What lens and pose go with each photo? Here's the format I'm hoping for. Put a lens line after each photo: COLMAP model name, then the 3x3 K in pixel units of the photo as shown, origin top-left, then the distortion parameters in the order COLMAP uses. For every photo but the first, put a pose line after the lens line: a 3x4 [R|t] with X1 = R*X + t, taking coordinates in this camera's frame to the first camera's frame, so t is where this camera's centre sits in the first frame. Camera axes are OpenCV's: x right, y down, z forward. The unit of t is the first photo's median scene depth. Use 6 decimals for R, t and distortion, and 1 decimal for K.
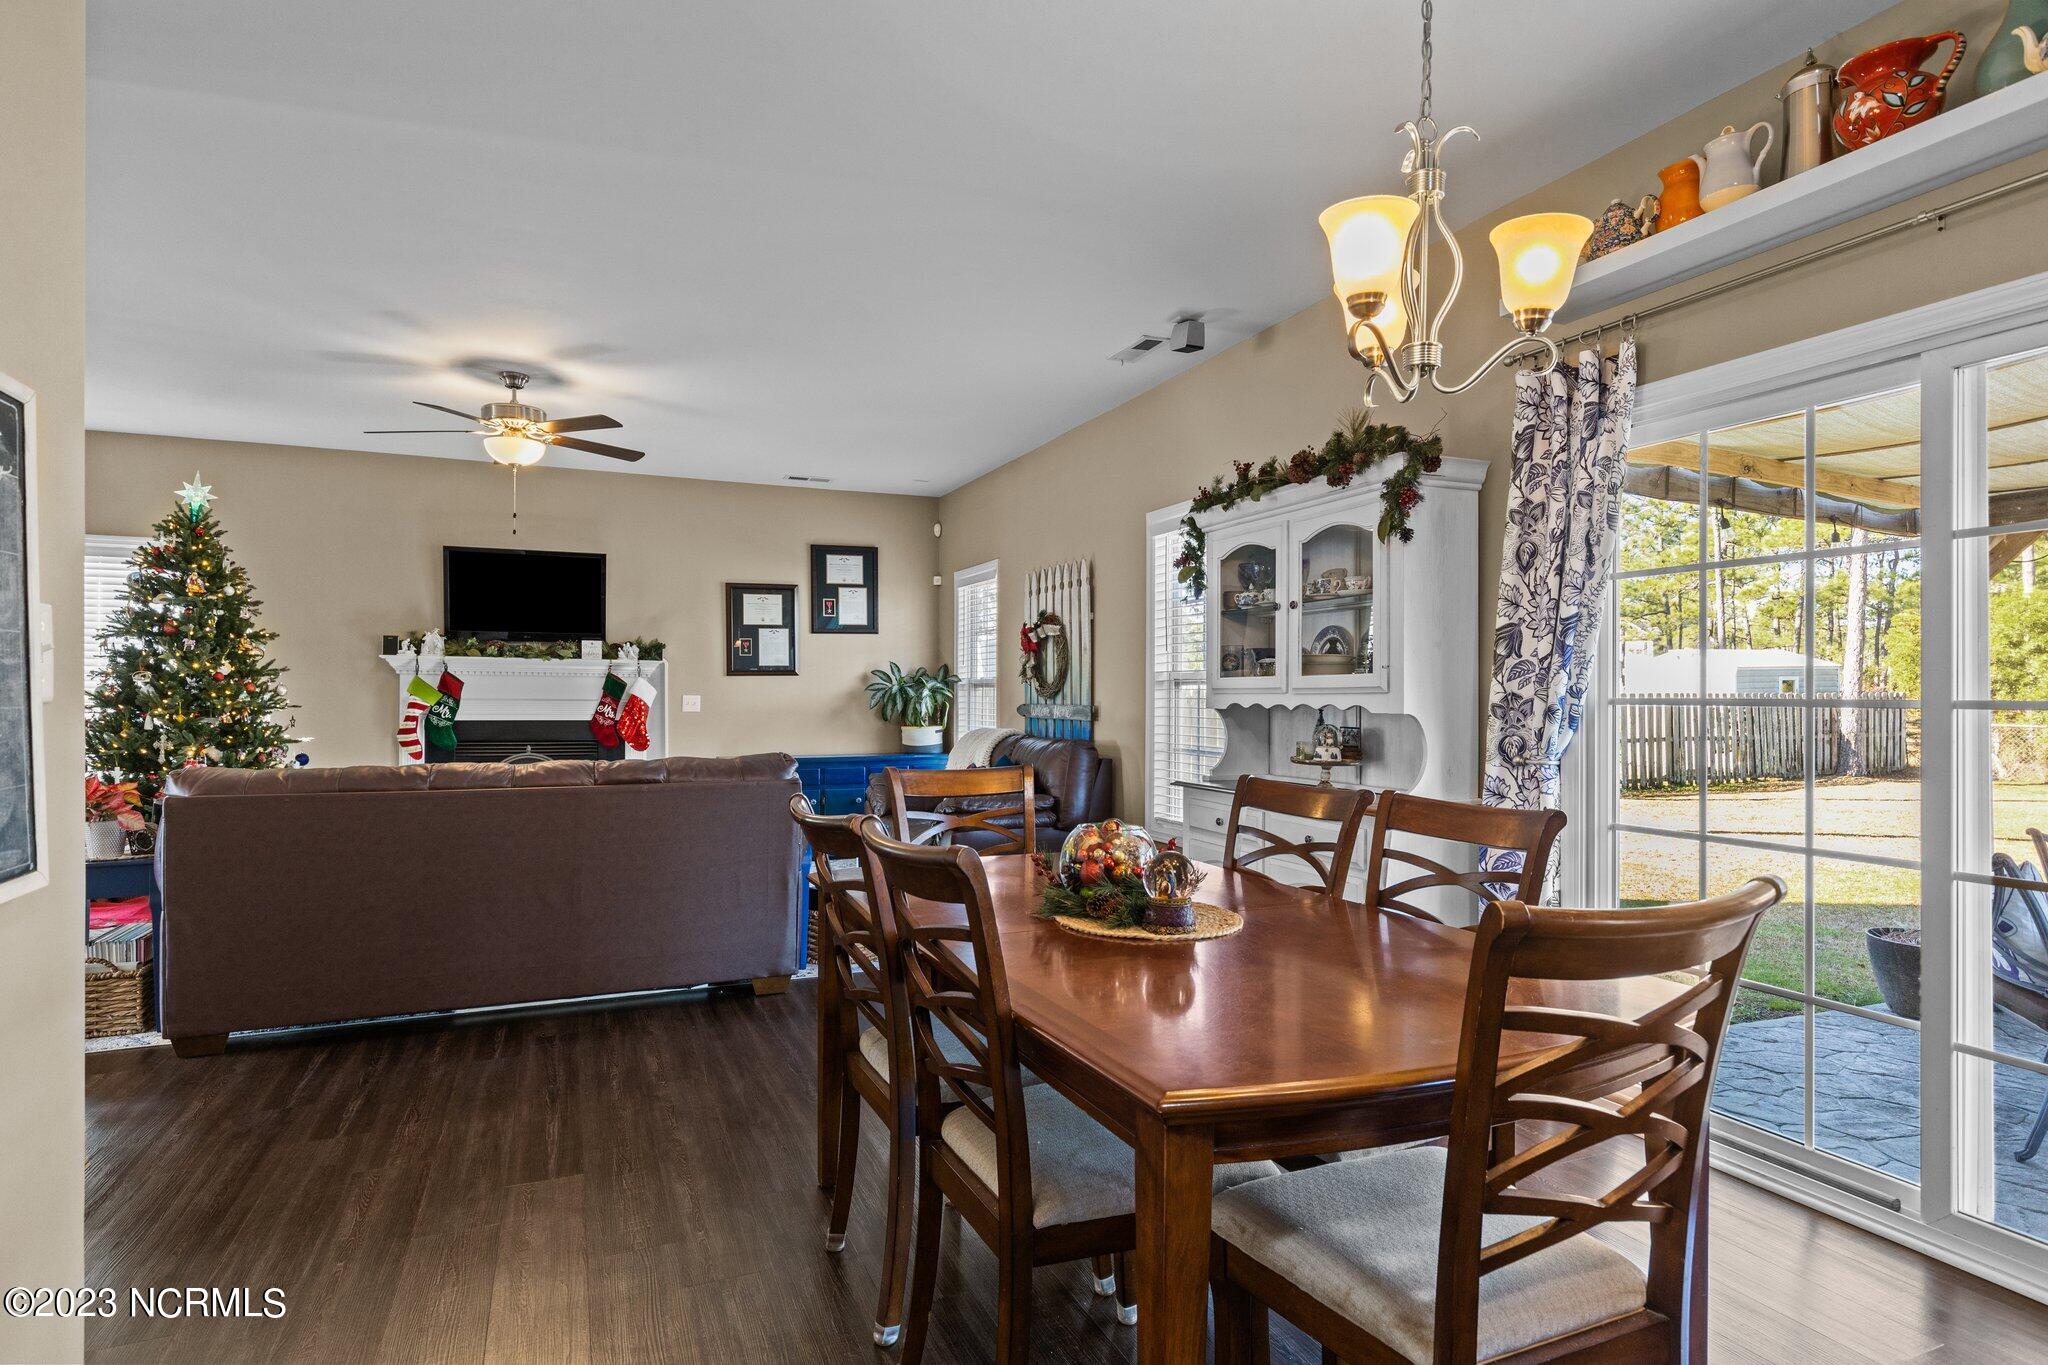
lens RADIAL K [[1080.8, 0, 1019.8], [0, 1080.8, 691.4], [0, 0, 1]] dist [0.011549, -0.007073]
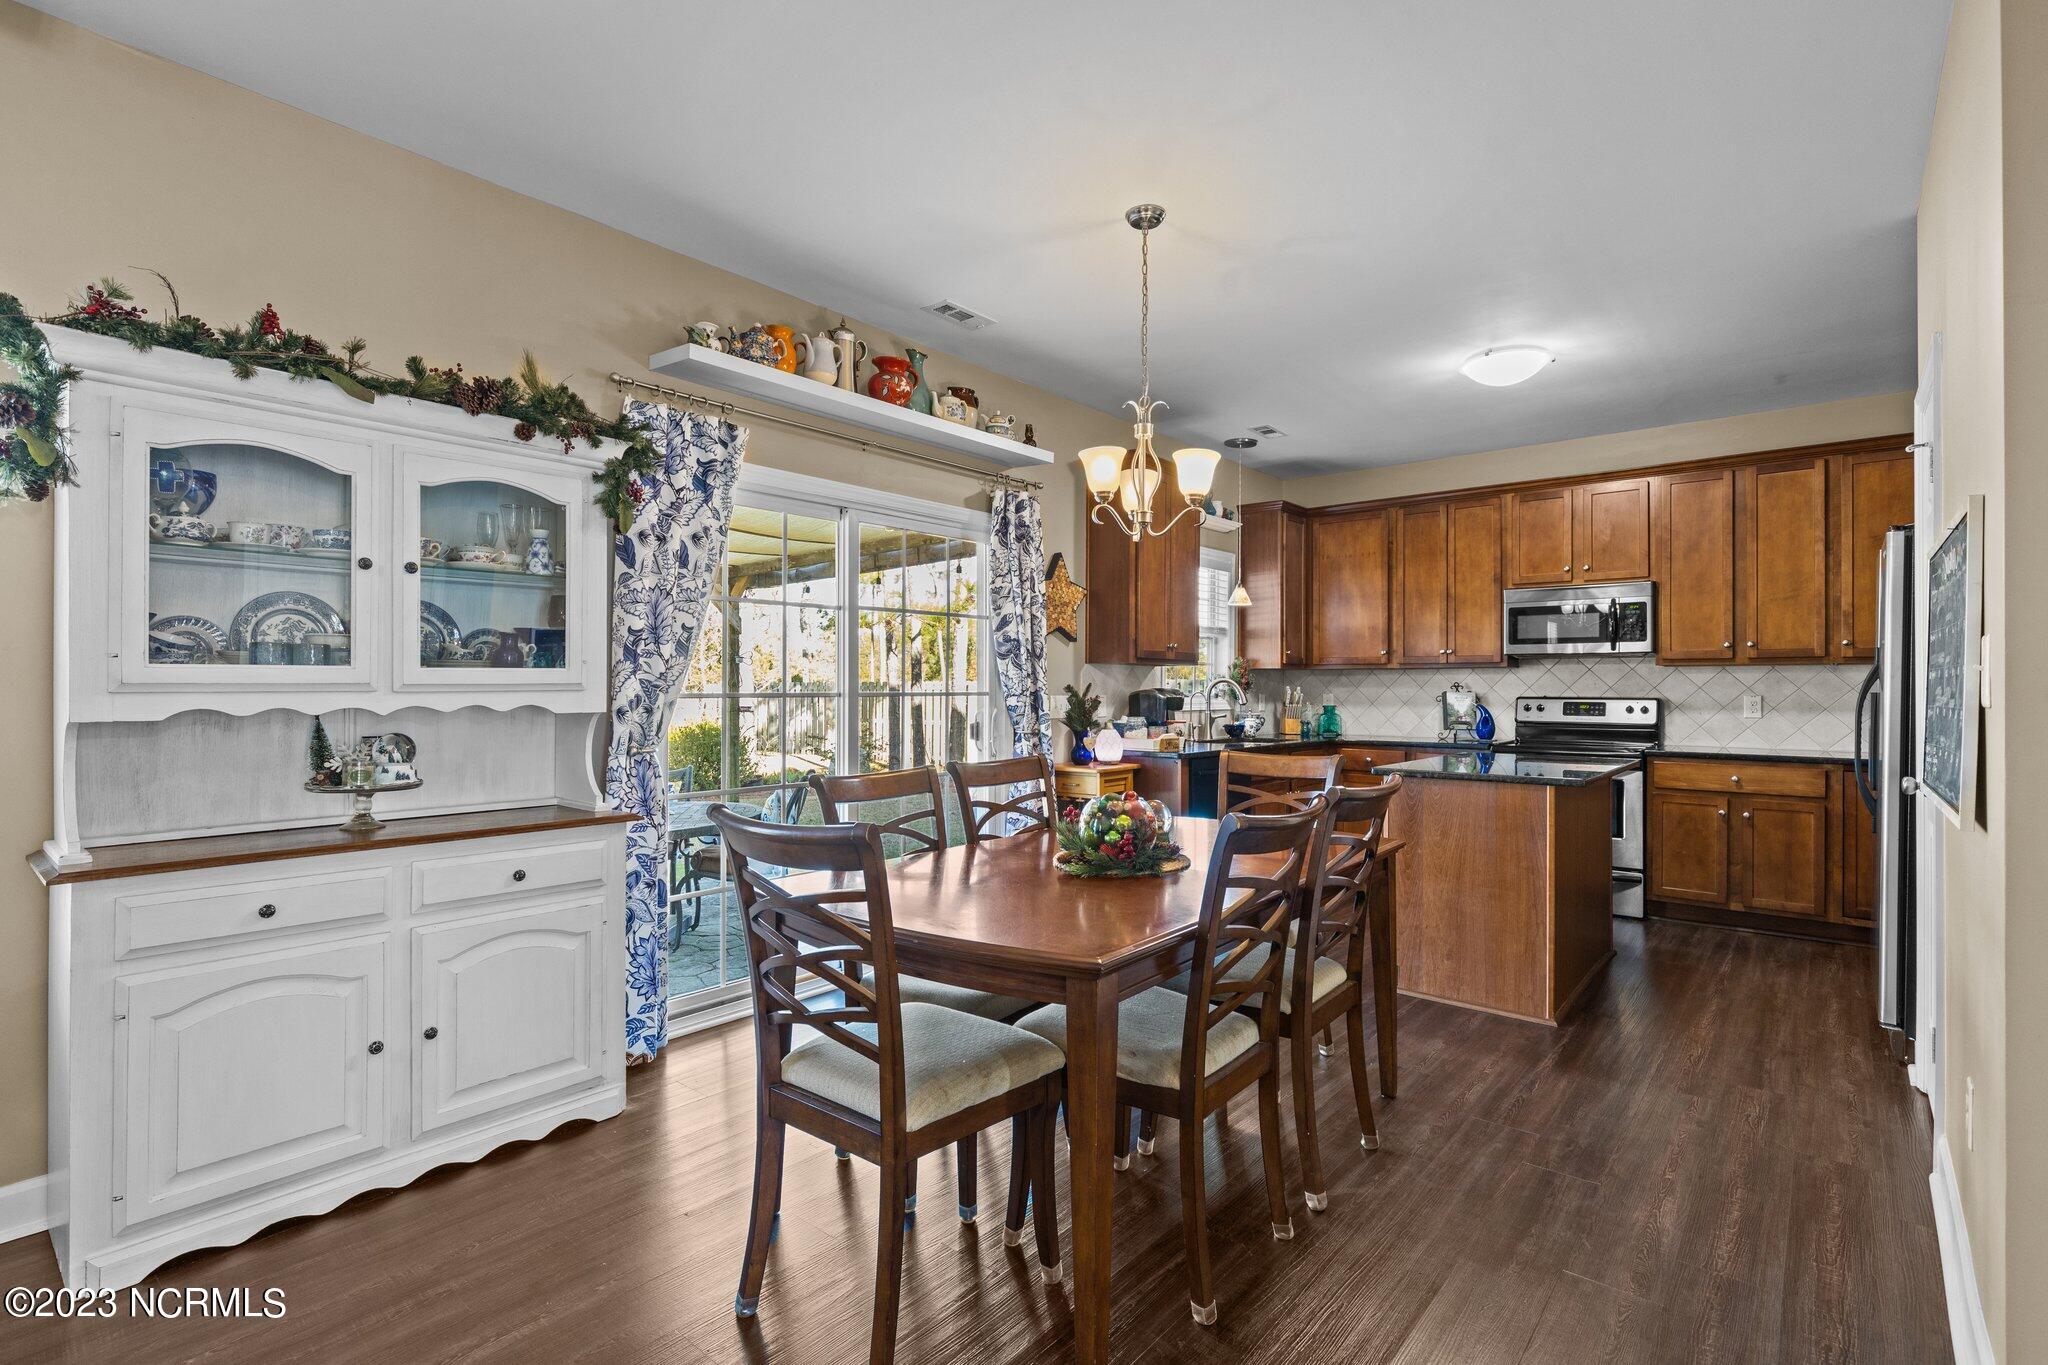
lens RADIAL K [[961.5, 0, 1035.4], [0, 961.5, 682.6], [0, 0, 1]] dist [0.001360, 0.000394]
pose [[-0.459358, 0.000347, 0.888251, -0.271471], [-0.004494, 0.999986, -0.002715, -0.002101], [-0.888240, -0.005239, -0.459350, 0.500477]]
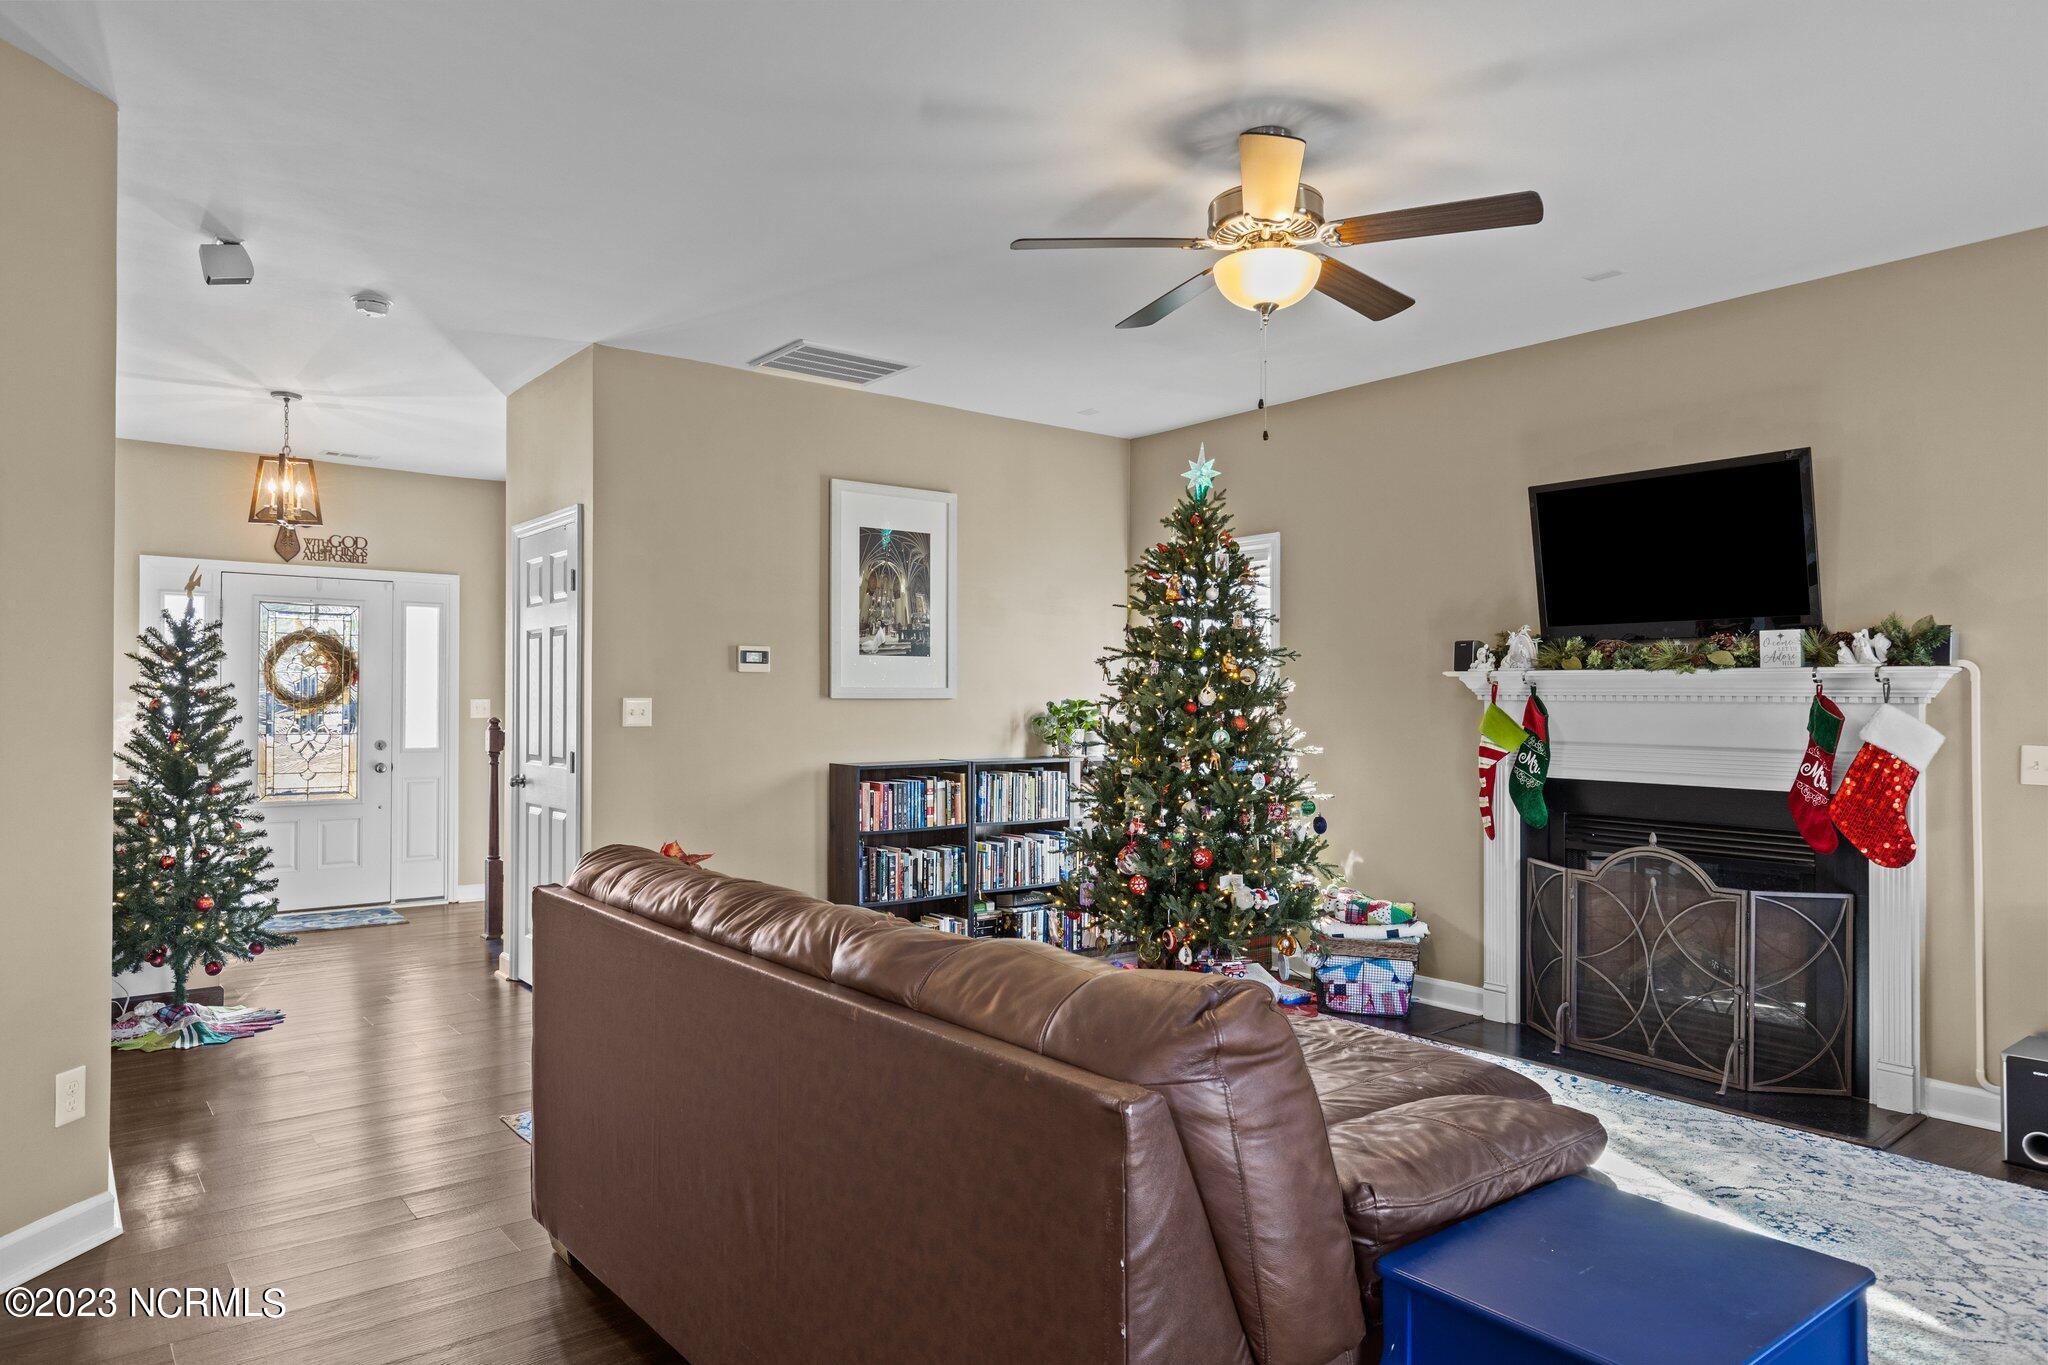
lens RADIAL K [[1255.1, 0, 1023.5], [0, 1255.1, 691.7], [0, 0, 1]] dist [-0.000367, 0.000611]
pose [[0.266631, -0.010788, -0.963738, 0.063364], [-0.002073, 0.999929, -0.011766, -0.012004], [0.963796, 0.005135, 0.266590, 0.545302]]
